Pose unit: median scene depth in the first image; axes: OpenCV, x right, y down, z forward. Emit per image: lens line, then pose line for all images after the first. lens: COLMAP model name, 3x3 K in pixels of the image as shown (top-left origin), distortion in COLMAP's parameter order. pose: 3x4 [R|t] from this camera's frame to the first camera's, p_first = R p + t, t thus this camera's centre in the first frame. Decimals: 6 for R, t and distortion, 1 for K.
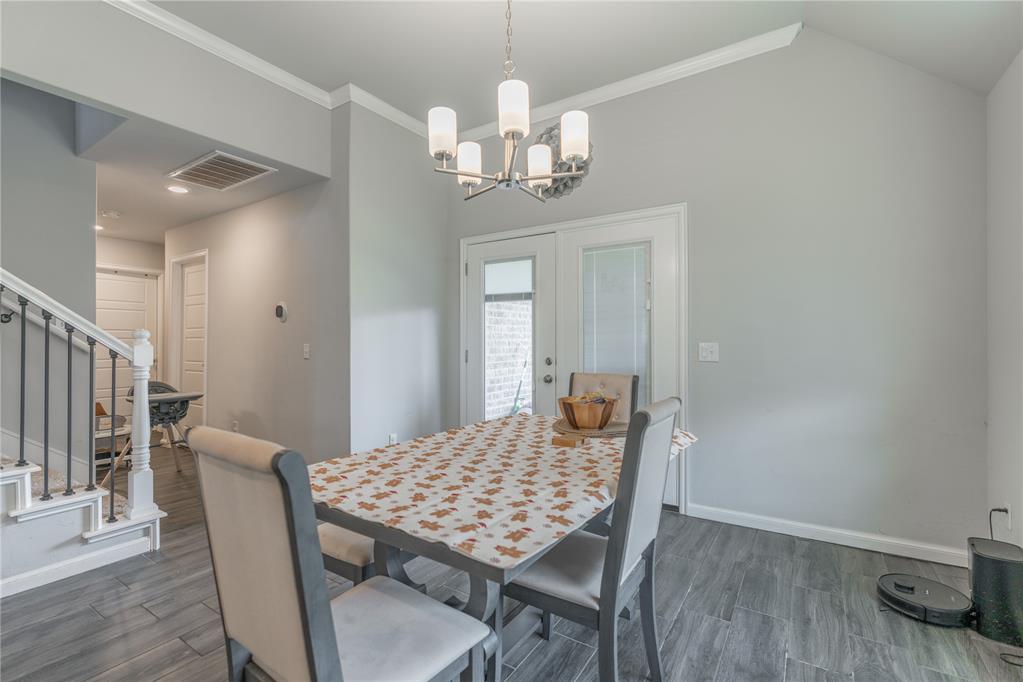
lens RADIAL K [[457.8, 0, 523.1], [0, 457.8, 341.6], [0, 0, 1]] dist [-0.001298, 0.000150]
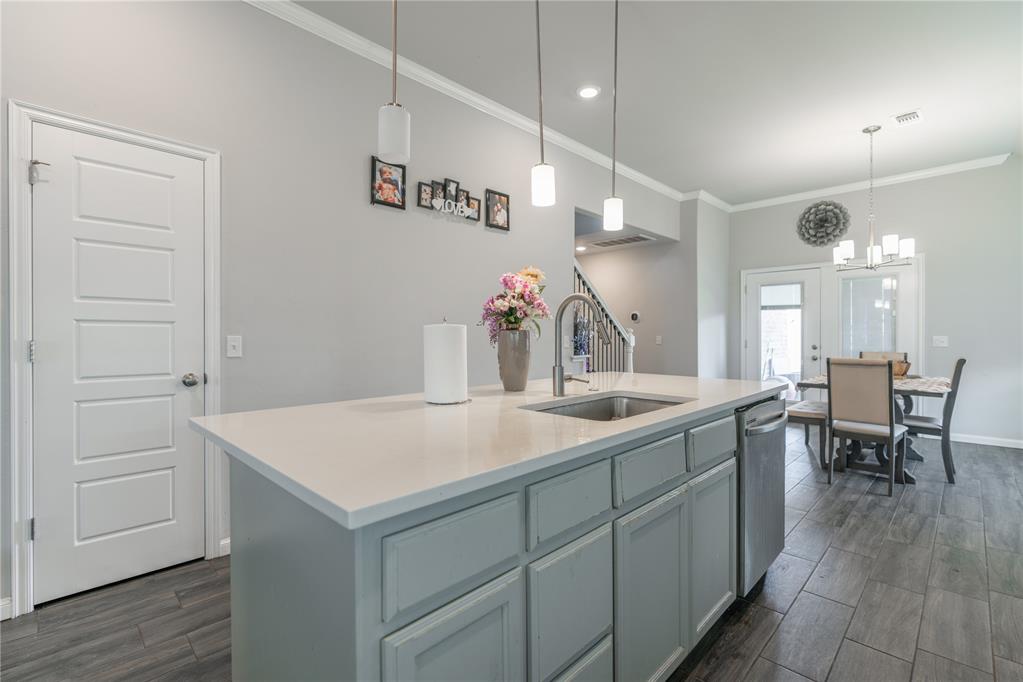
lens RADIAL K [[464.0, 0, 515.8], [0, 464.0, 337.8], [0, 0, 1]] dist [-0.000948, 0.000850]
pose [[0.977846, 0.004440, -0.209280, -0.642160], [-0.003018, 0.999970, 0.007114, 0.001146], [0.209305, -0.006325, 0.977830, -0.840522]]
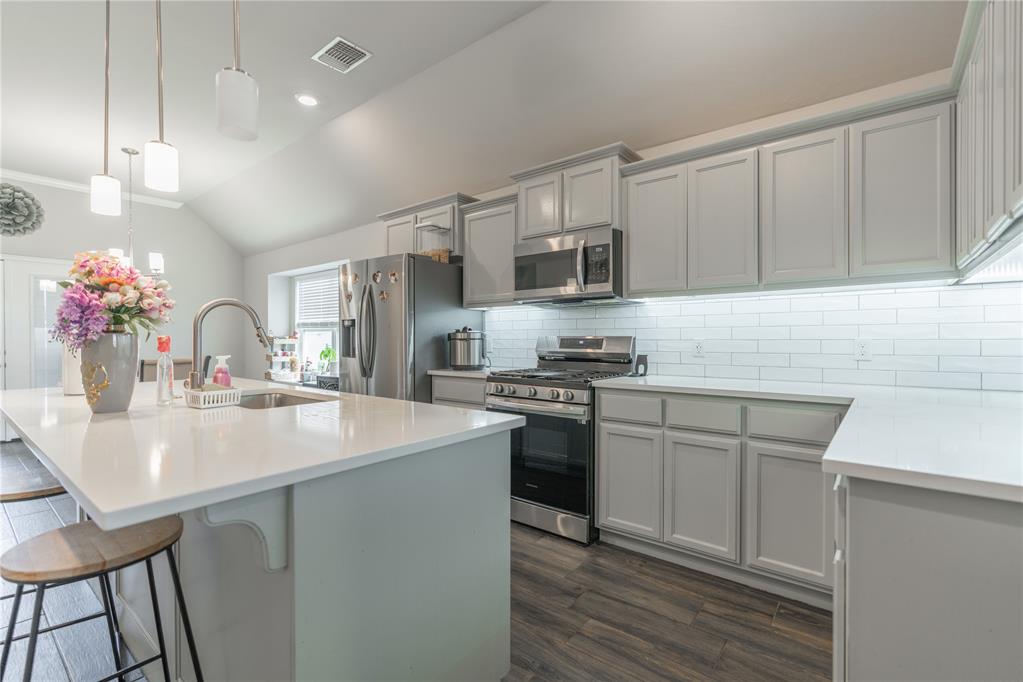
lens RADIAL K [[464.0, 0, 515.8], [0, 464.0, 337.8], [0, 0, 1]] dist [-0.000948, 0.000850]
pose [[0.107678, 0.003607, 0.994179, -1.169068], [-0.001163, 0.999993, -0.003502, 0.001593], [-0.994185, -0.000779, 0.107682, -0.709275]]
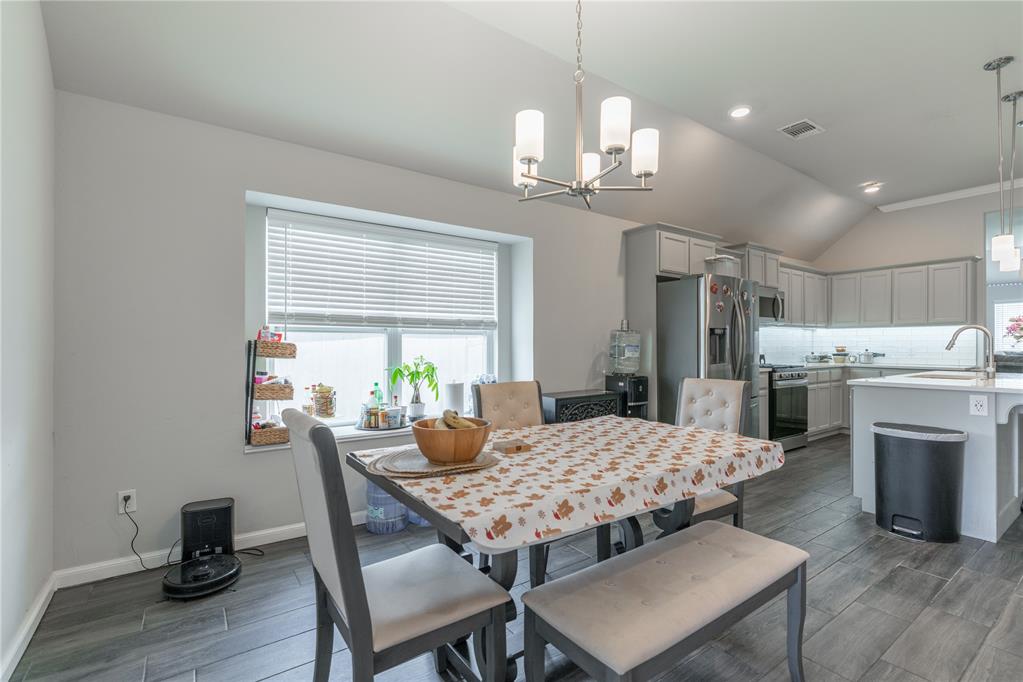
lens RADIAL K [[467.8, 0, 523.6], [0, 467.8, 342.7], [0, 0, 1]] dist [-0.000229, 0.000120]
pose [[-0.930532, 0.001025, 0.366210, -0.152583], [-0.000377, 0.999993, -0.003757, -0.005277], [-0.366211, -0.003634, -0.930525, 0.978087]]
